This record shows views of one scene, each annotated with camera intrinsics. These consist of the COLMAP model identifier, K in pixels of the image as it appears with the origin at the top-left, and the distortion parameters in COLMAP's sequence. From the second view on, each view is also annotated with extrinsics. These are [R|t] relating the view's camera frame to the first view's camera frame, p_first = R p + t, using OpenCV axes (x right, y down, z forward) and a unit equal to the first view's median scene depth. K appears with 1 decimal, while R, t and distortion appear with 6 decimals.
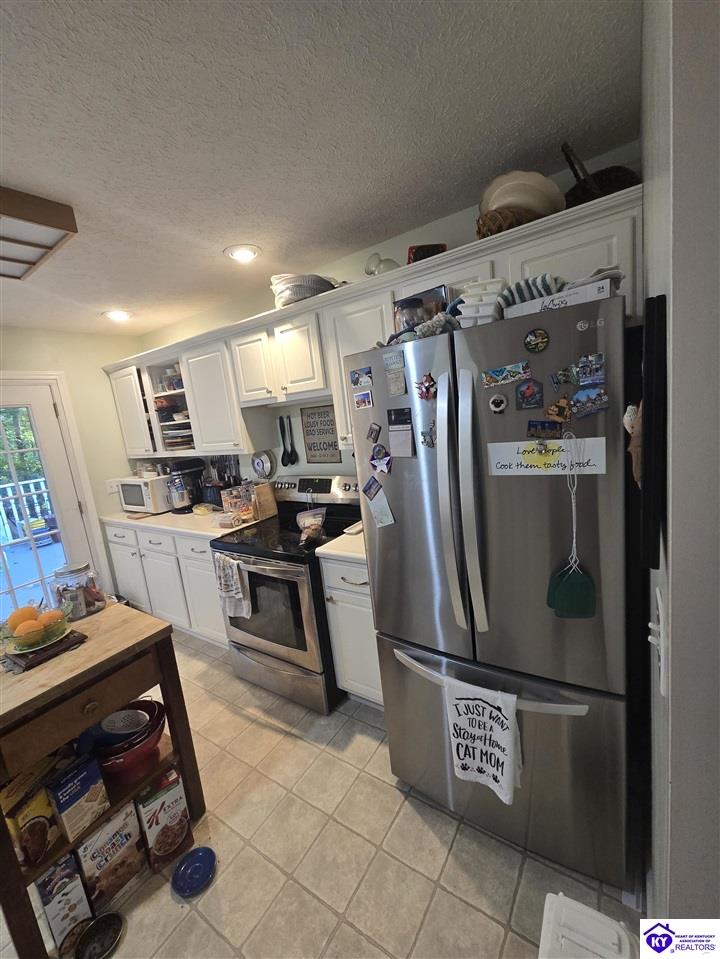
lens RADIAL K [[391.6, 0, 360.2], [0, 391.6, 475.7], [0, 0, 1]] dist [0.001562, -0.002223]
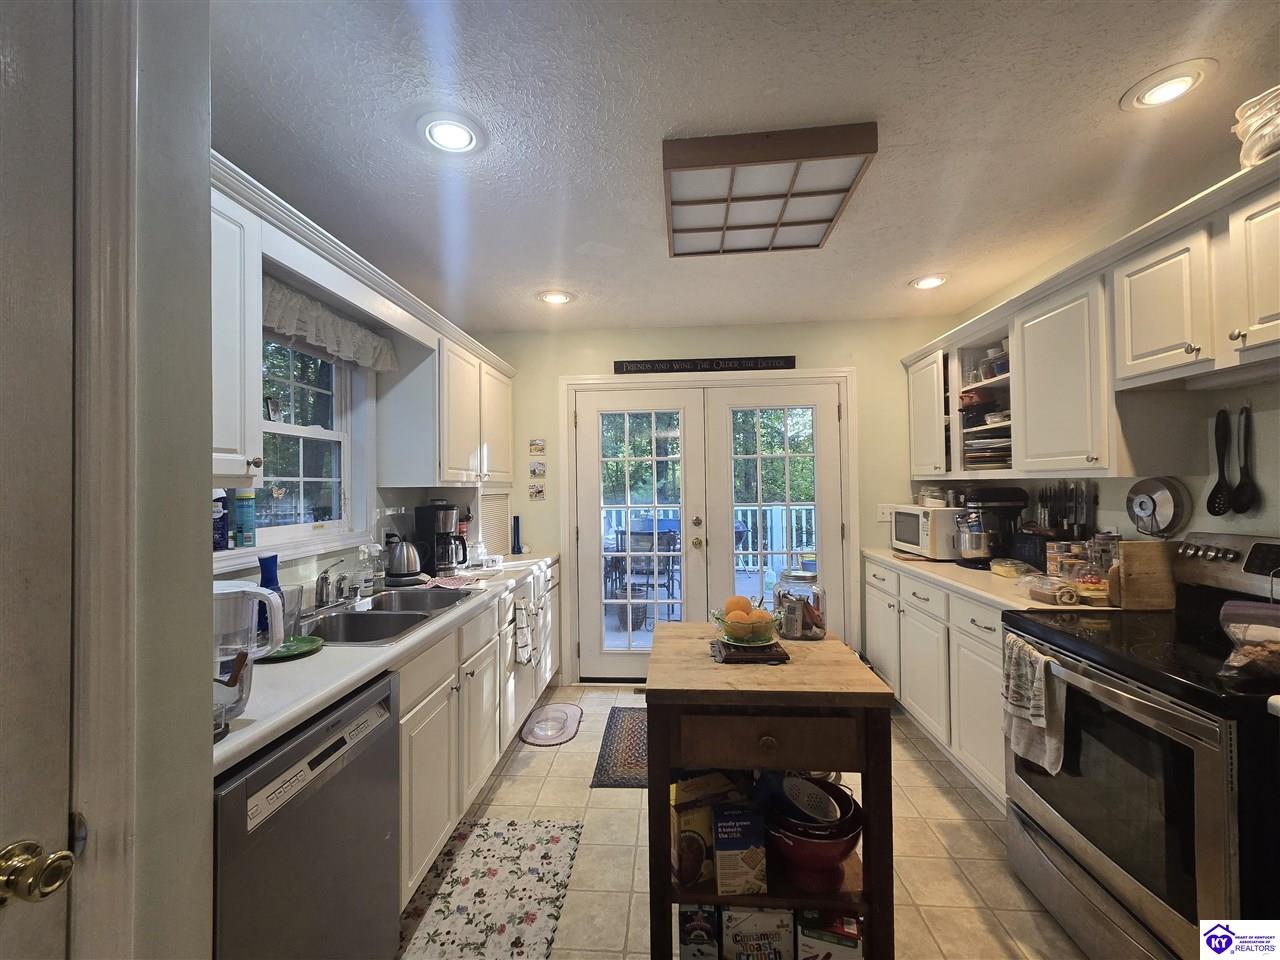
lens RADIAL K [[522.7, 0, 631.9], [0, 522.7, 479.5], [0, 0, 1]] dist [0.001562, -0.002223]
pose [[0.482019, 0.095117, -0.870982, 0.013913], [-0.185819, 0.982574, 0.004468, 0.072066], [0.856230, 0.159691, 0.491294, 0.102402]]
